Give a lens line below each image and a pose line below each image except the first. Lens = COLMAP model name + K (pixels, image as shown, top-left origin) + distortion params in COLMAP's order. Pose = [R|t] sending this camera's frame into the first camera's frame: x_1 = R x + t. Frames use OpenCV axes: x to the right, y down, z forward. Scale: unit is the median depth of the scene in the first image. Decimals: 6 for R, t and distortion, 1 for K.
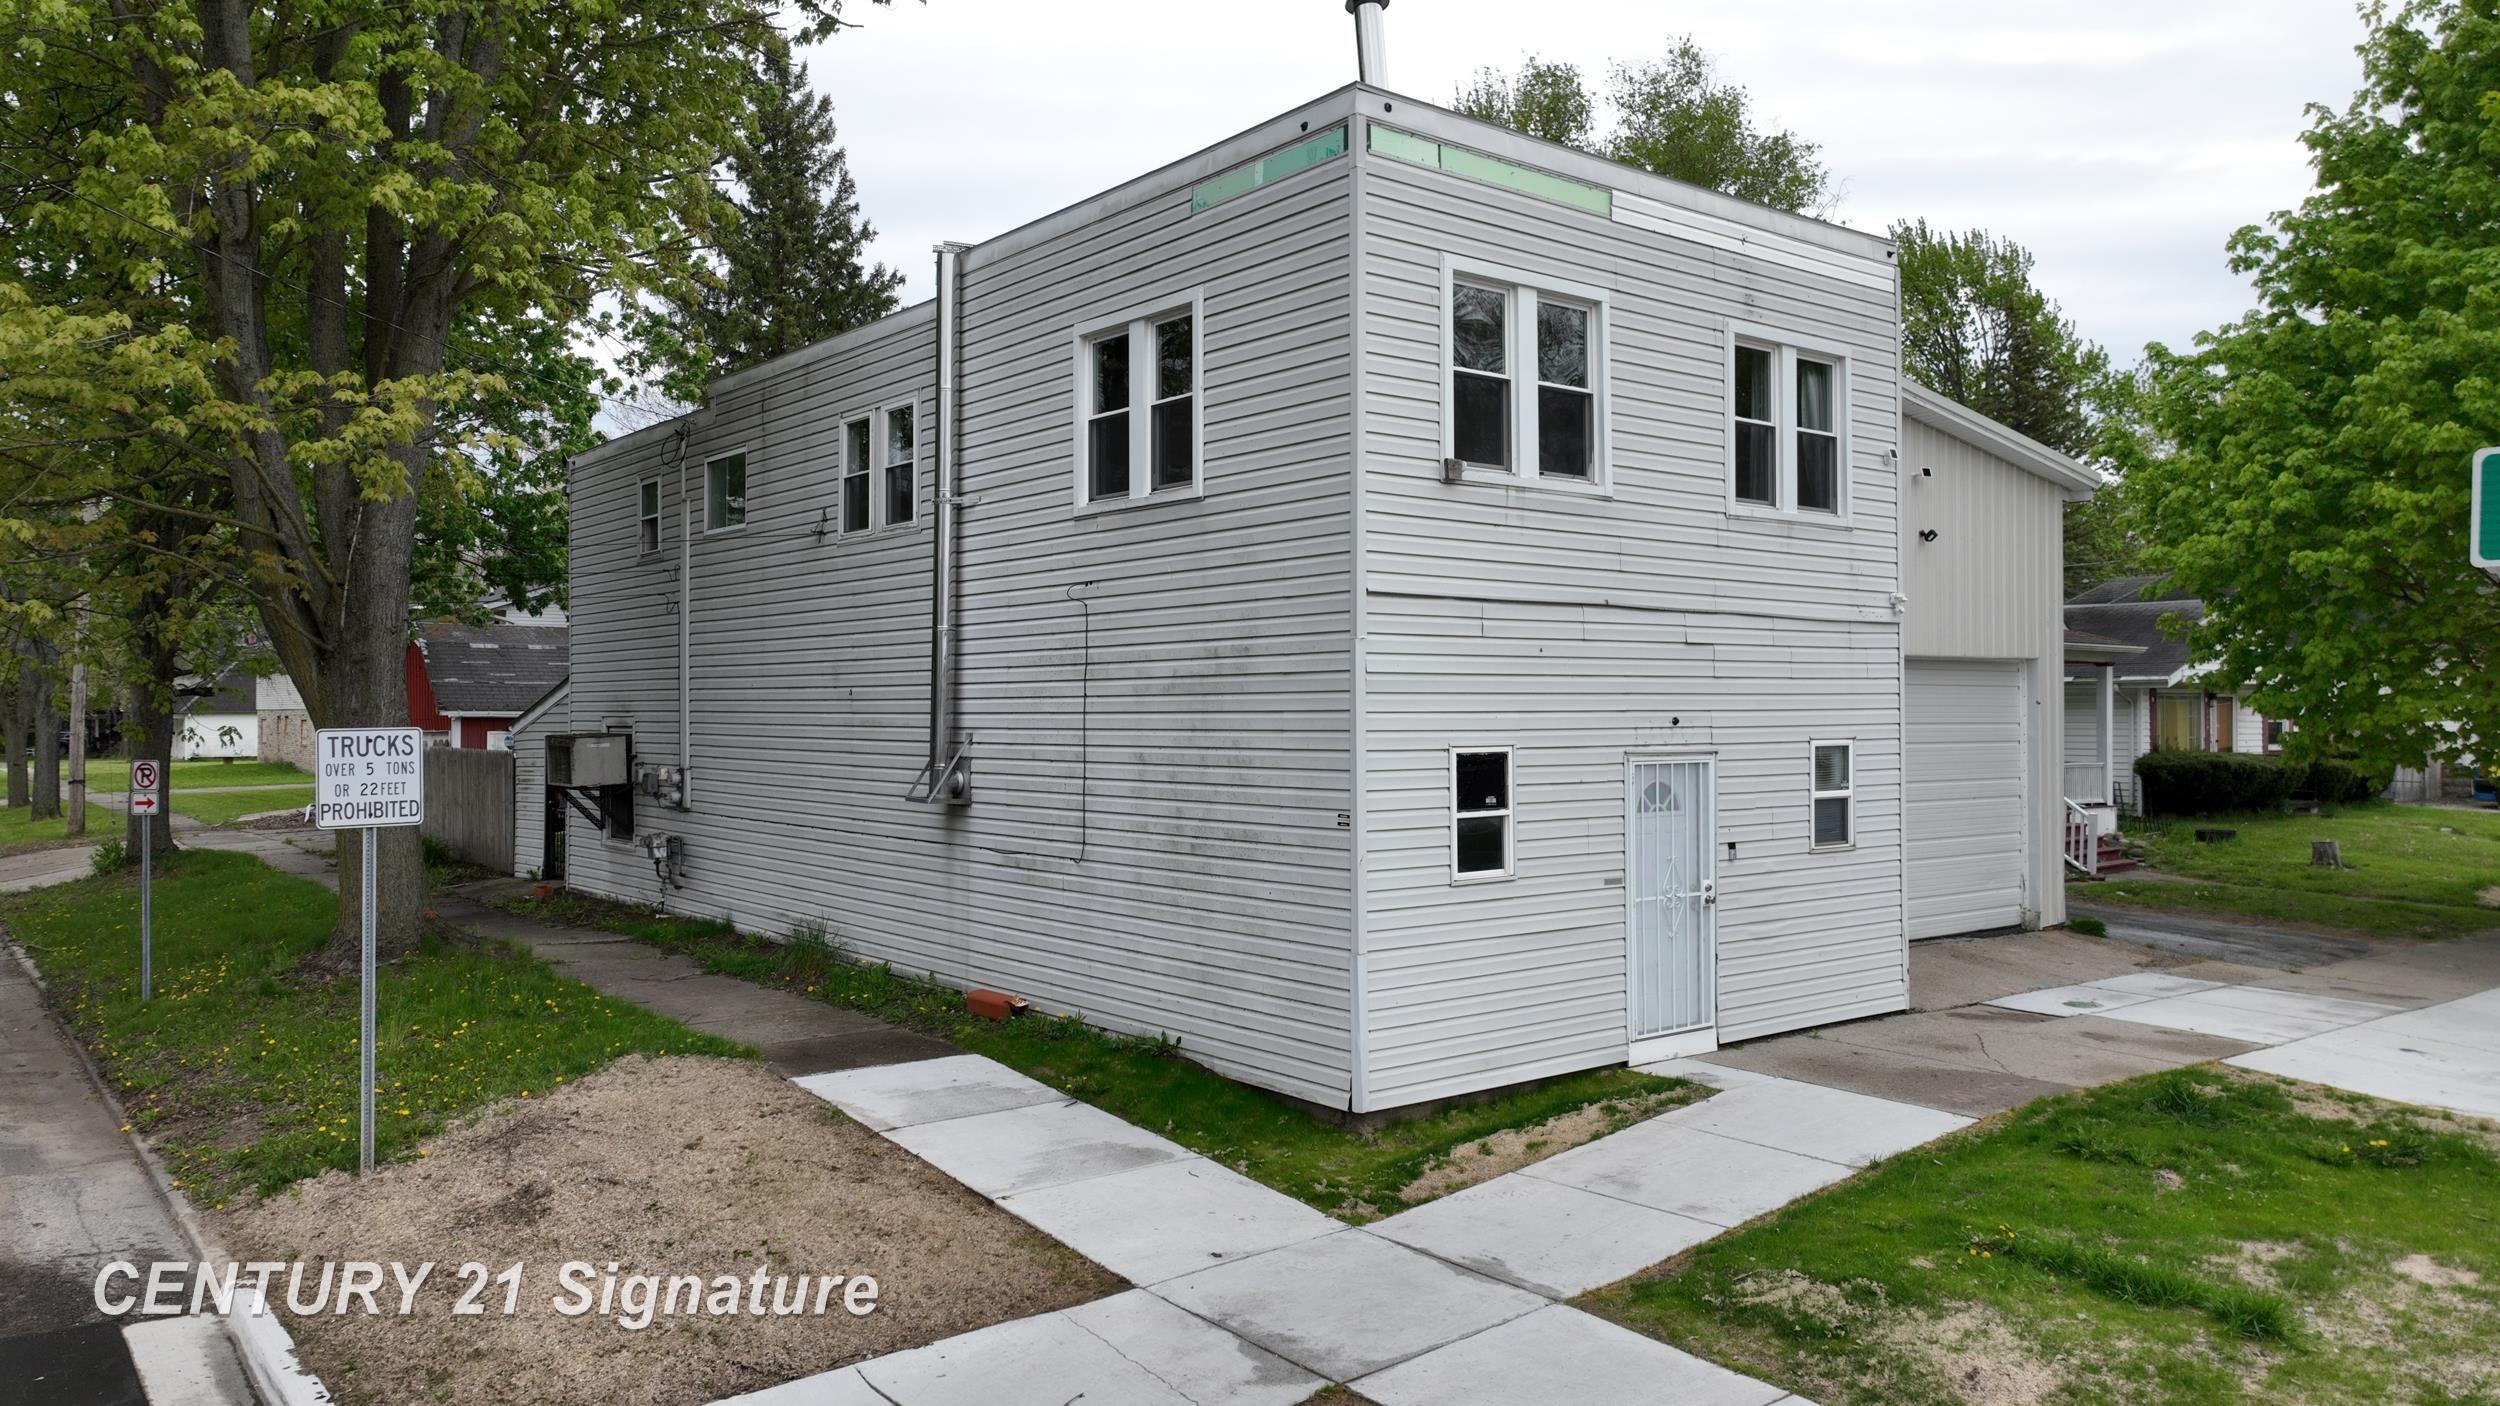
lens RADIAL K [[1762.9, 0, 1246.1], [0, 1762.9, 699.9], [0, 0, 1]] dist [0.007495, 0.003321]
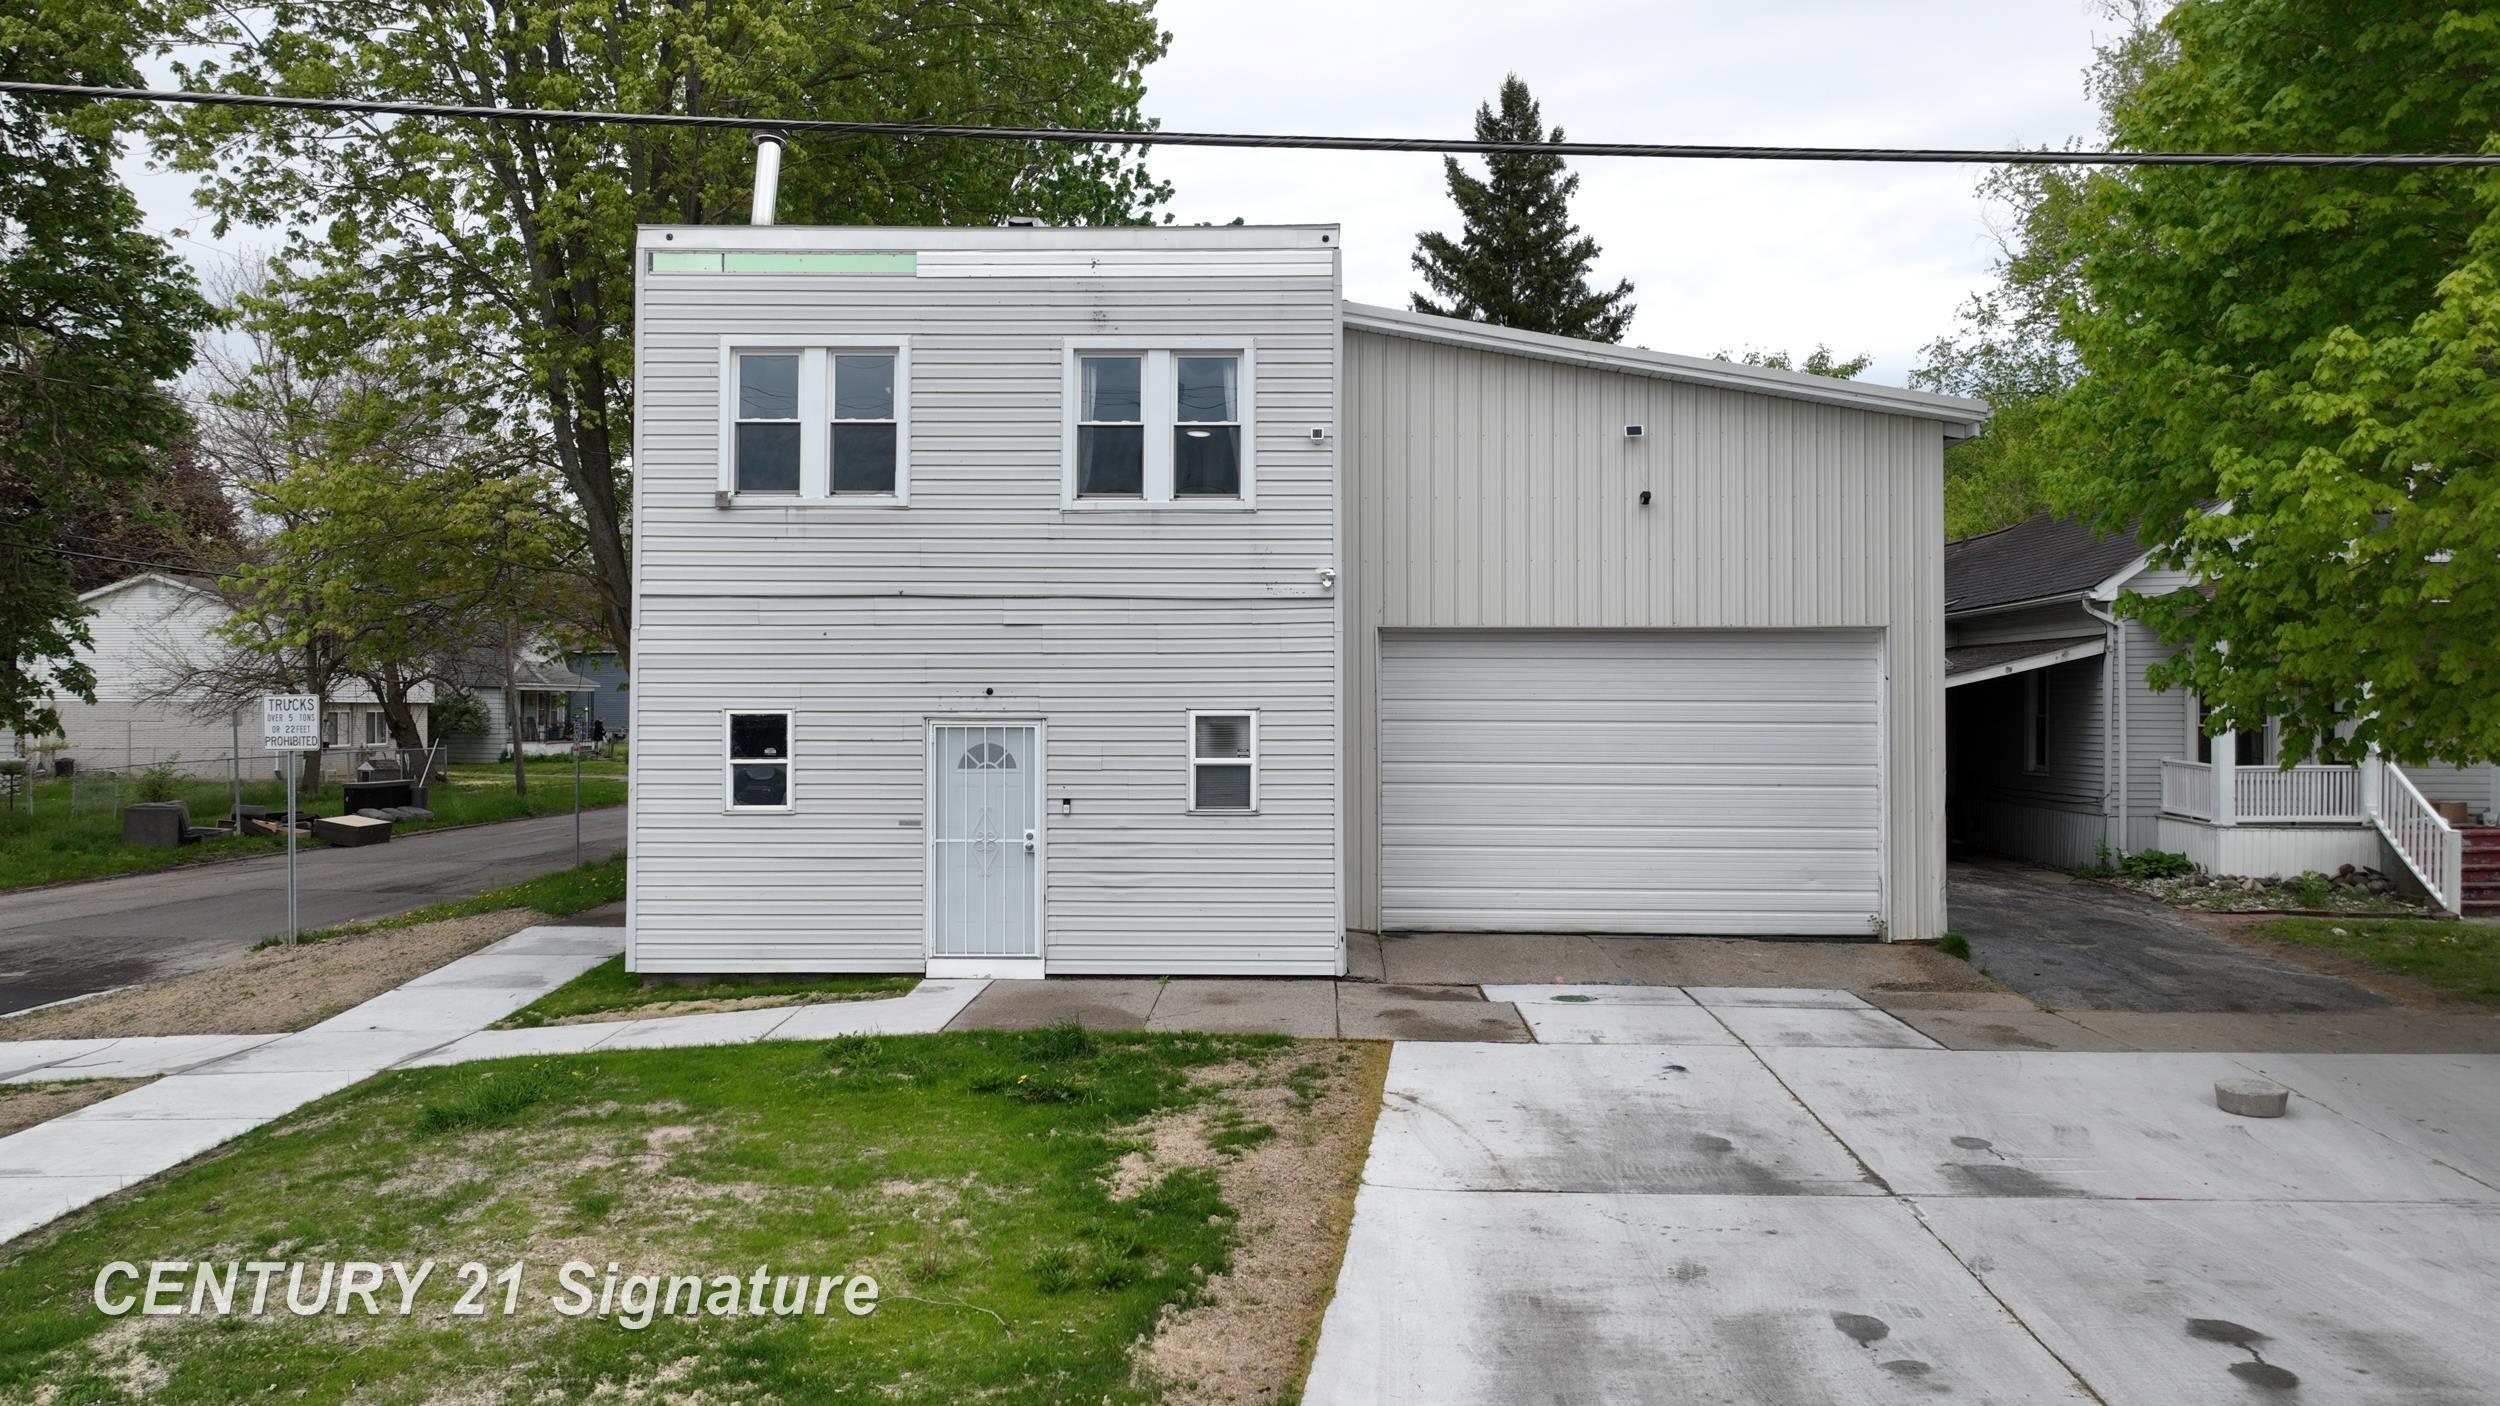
lens RADIAL K [[1762.9, 0, 1246.1], [0, 1762.9, 699.9], [0, 0, 1]] dist [0.007495, 0.003321]
pose [[0.768675, 0.000061, -0.639640, 0.996643], [0.000827, 0.999999, 0.001090, 0.014671], [0.639639, -0.001367, 0.768674, 0.185029]]
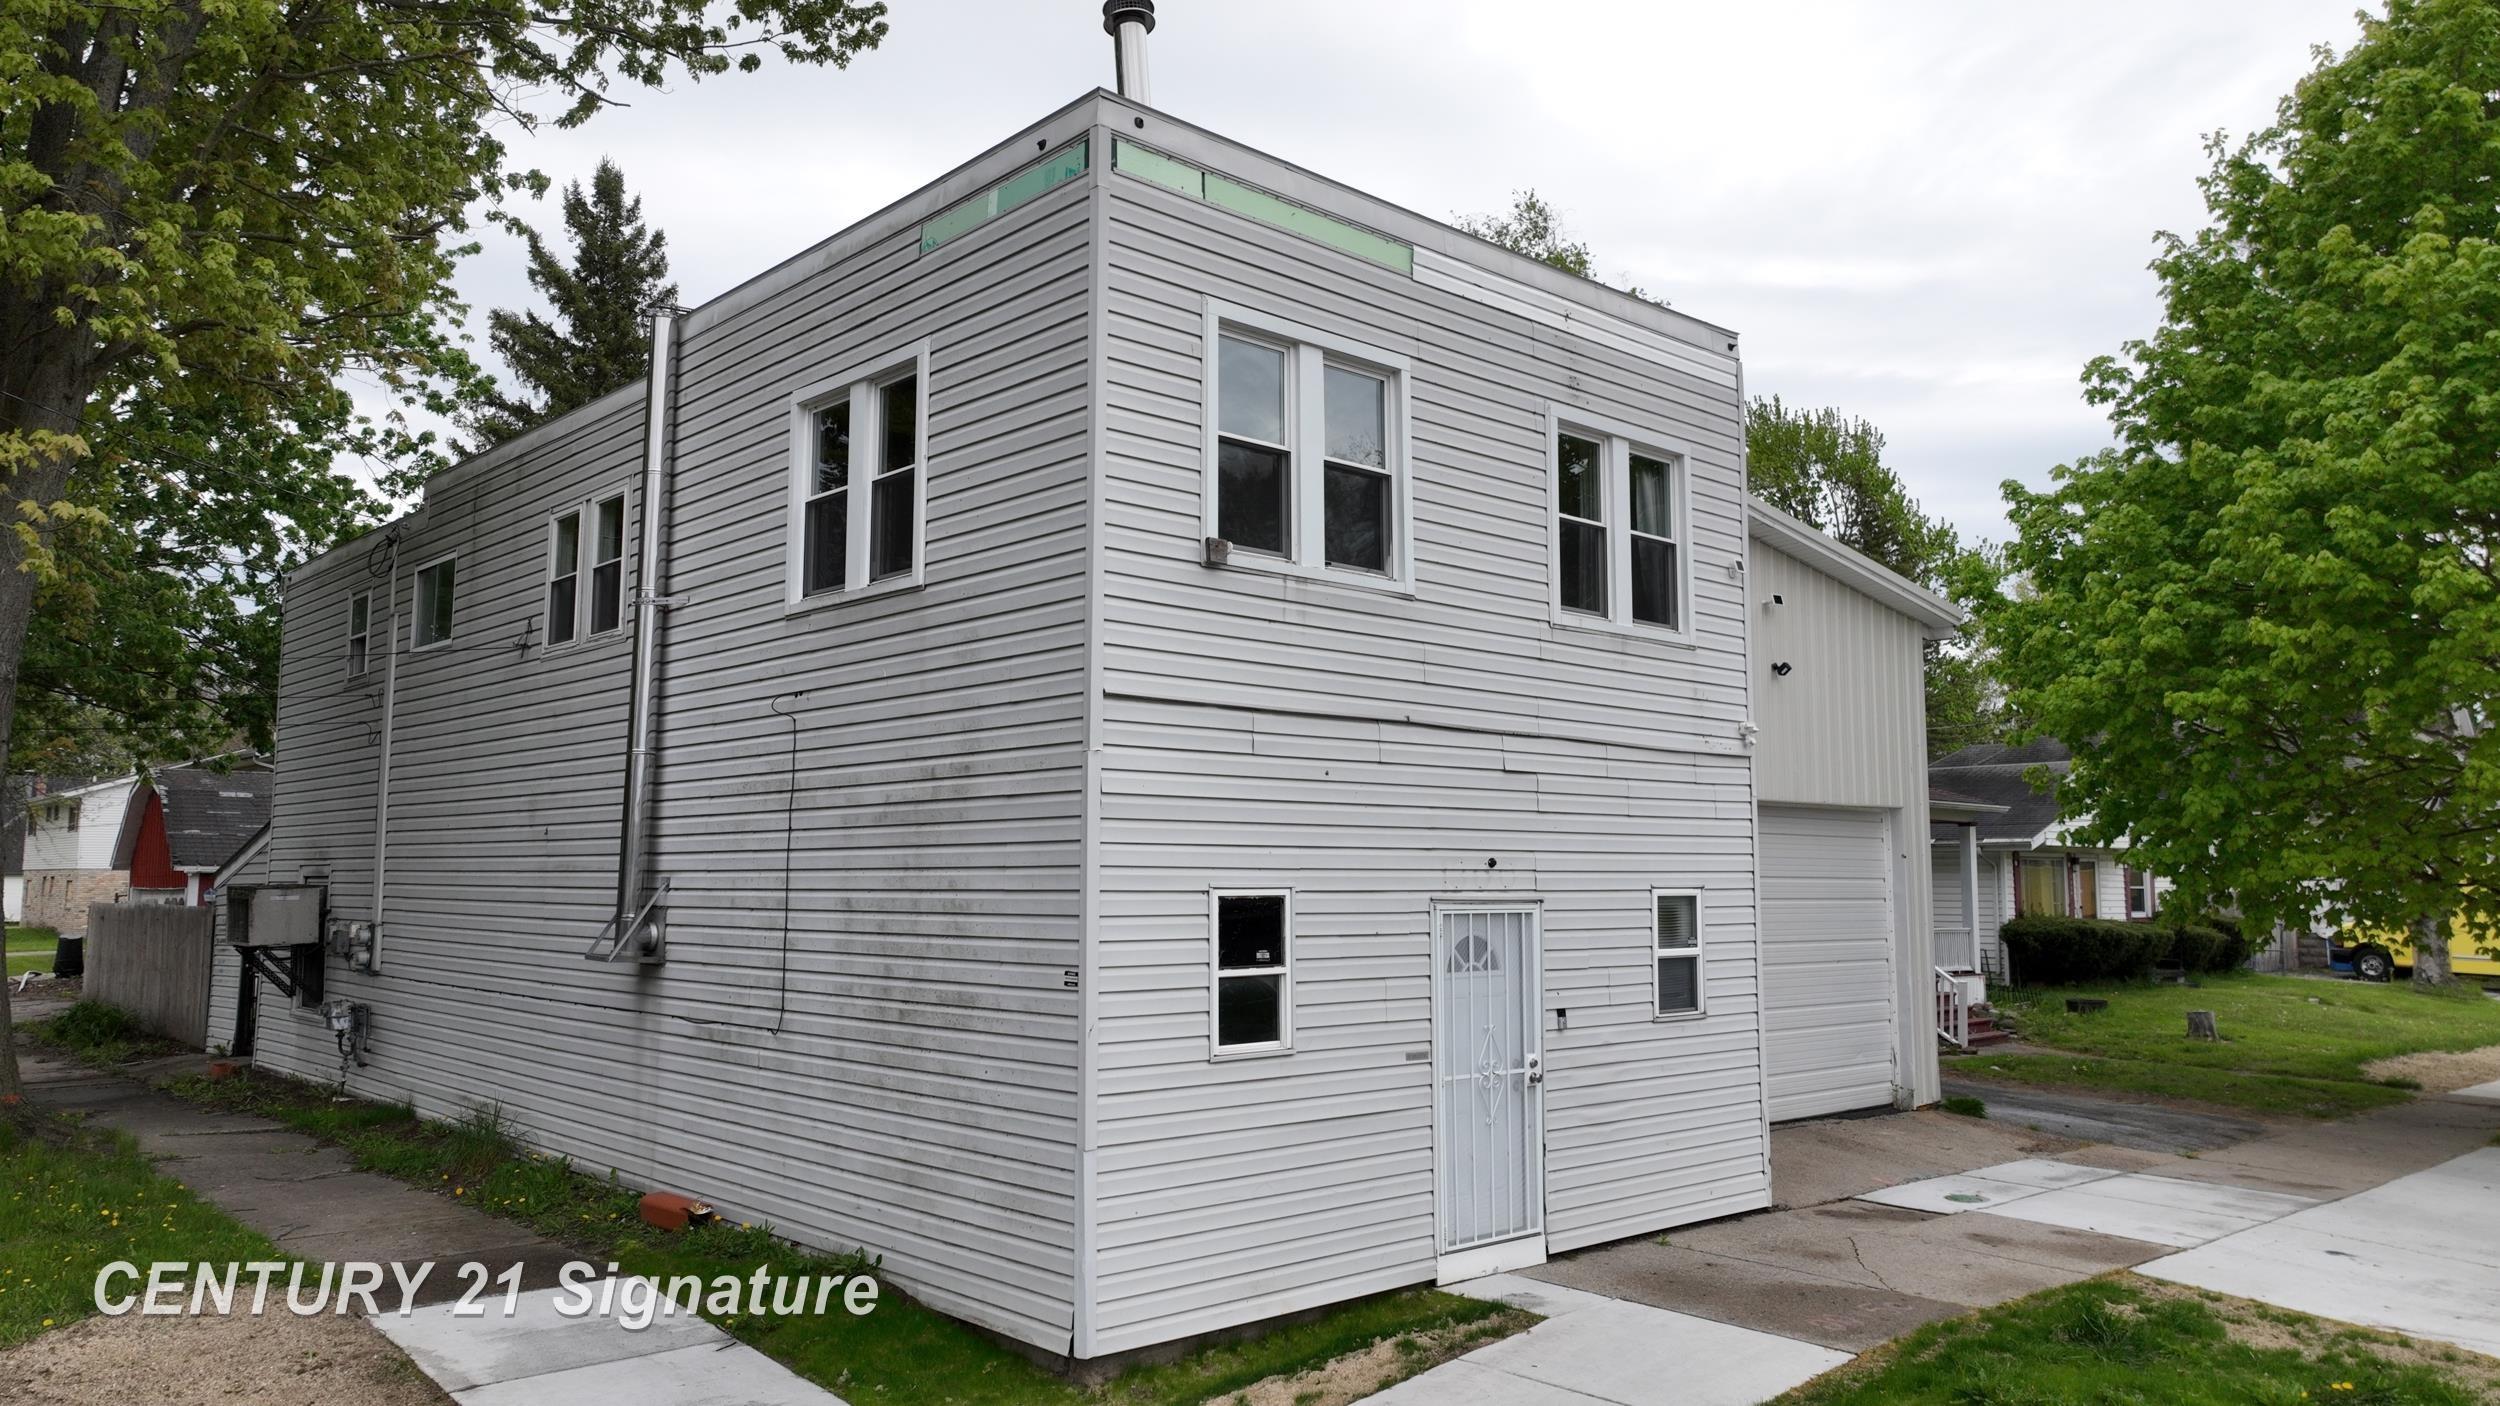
lens RADIAL K [[1762.9, 0, 1246.1], [0, 1762.9, 699.9], [0, 0, 1]] dist [0.007495, 0.003321]
pose [[0.997479, 0.012442, 0.069857, 0.058724], [-0.005656, 0.995315, -0.096518, 0.014657], [-0.070731, 0.095879, 0.992877, 0.145155]]
